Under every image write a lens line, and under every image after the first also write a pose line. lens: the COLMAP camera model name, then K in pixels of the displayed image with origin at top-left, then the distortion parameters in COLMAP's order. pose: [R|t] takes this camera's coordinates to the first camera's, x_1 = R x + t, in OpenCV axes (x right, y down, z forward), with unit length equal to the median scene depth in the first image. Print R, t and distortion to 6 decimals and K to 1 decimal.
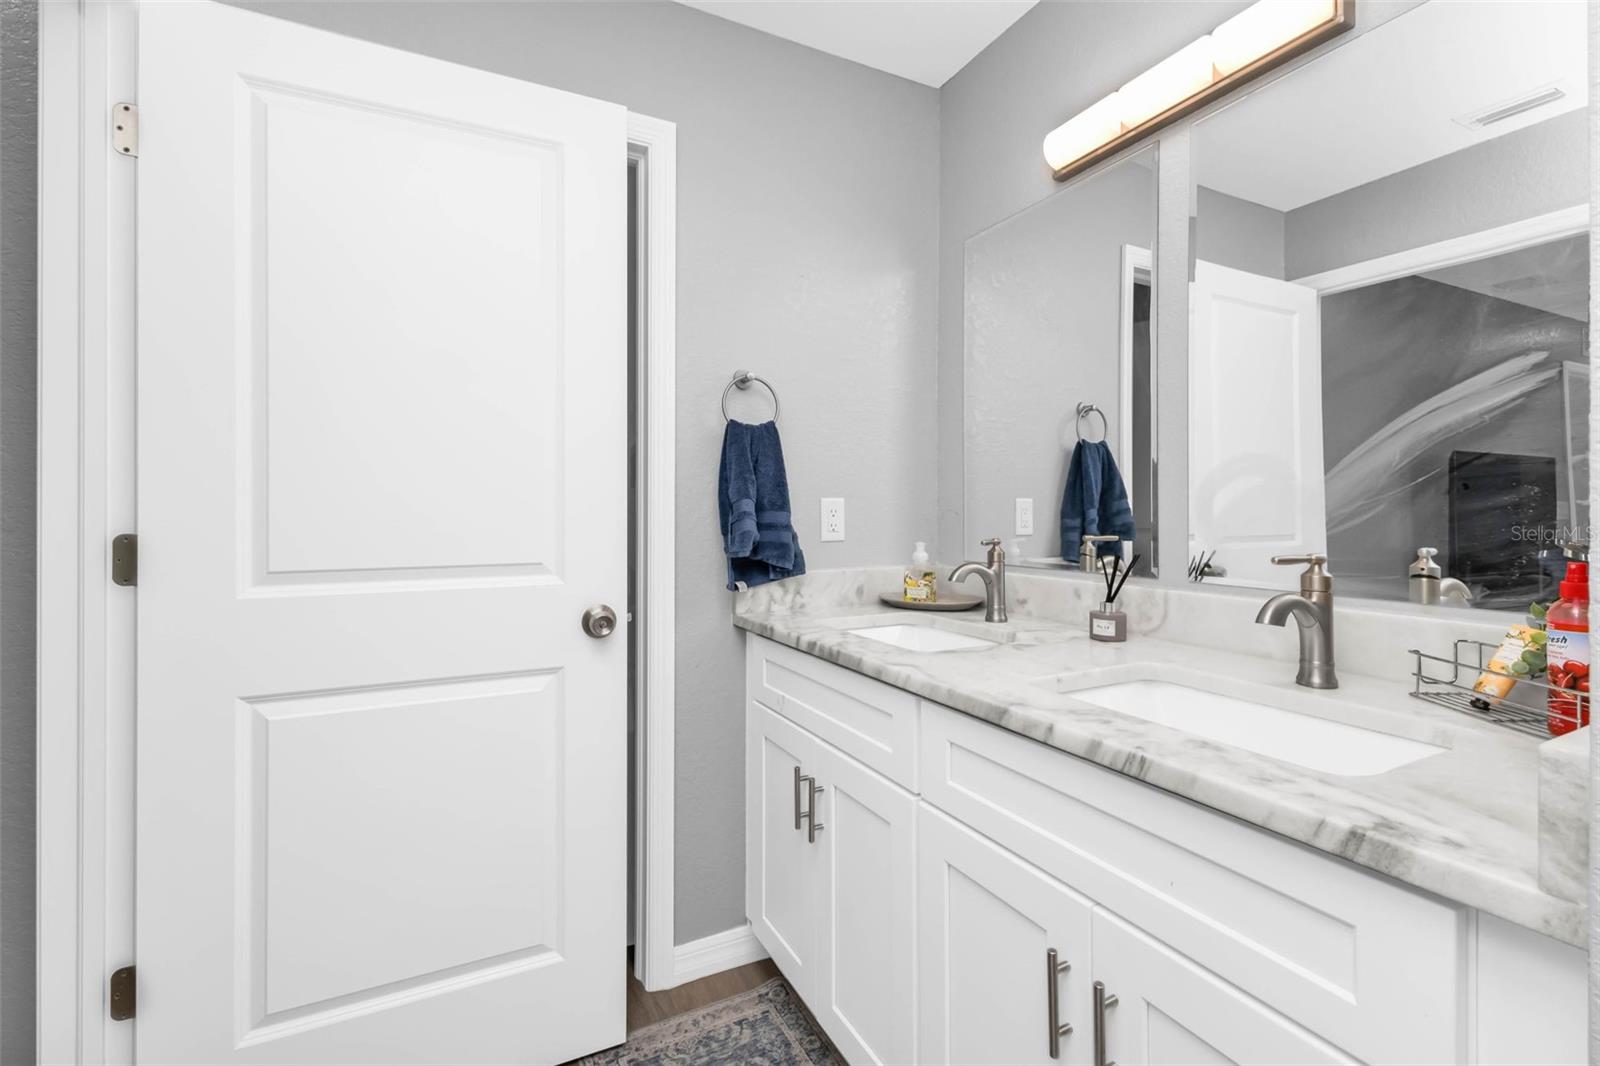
lens RADIAL K [[711.0, 0, 792.2], [0, 711.0, 513.9], [0, 0, 1]] dist [0.011721, 0.000567]
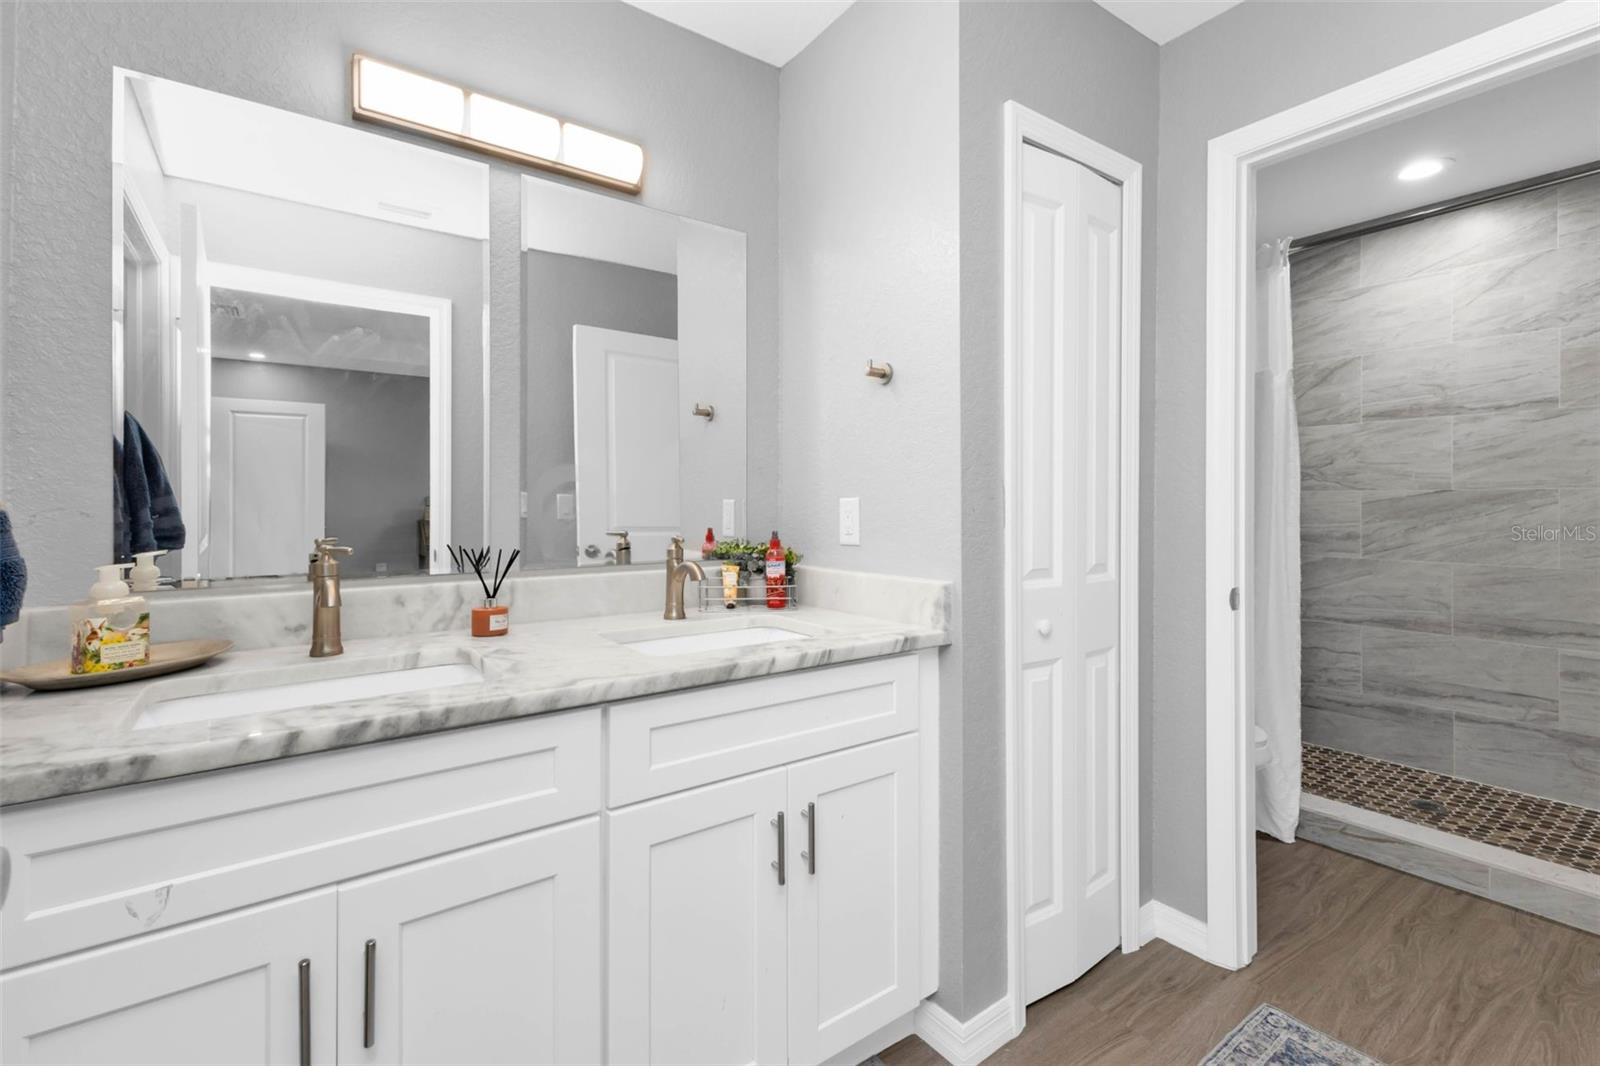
lens RADIAL K [[711.0, 0, 792.2], [0, 711.0, 513.9], [0, 0, 1]] dist [0.011721, 0.000567]
pose [[-0.153326, -0.008617, 0.988138, -0.945006], [0.008339, 0.999915, 0.010014, -0.007017], [-0.988141, 0.009776, -0.153241, 1.062463]]
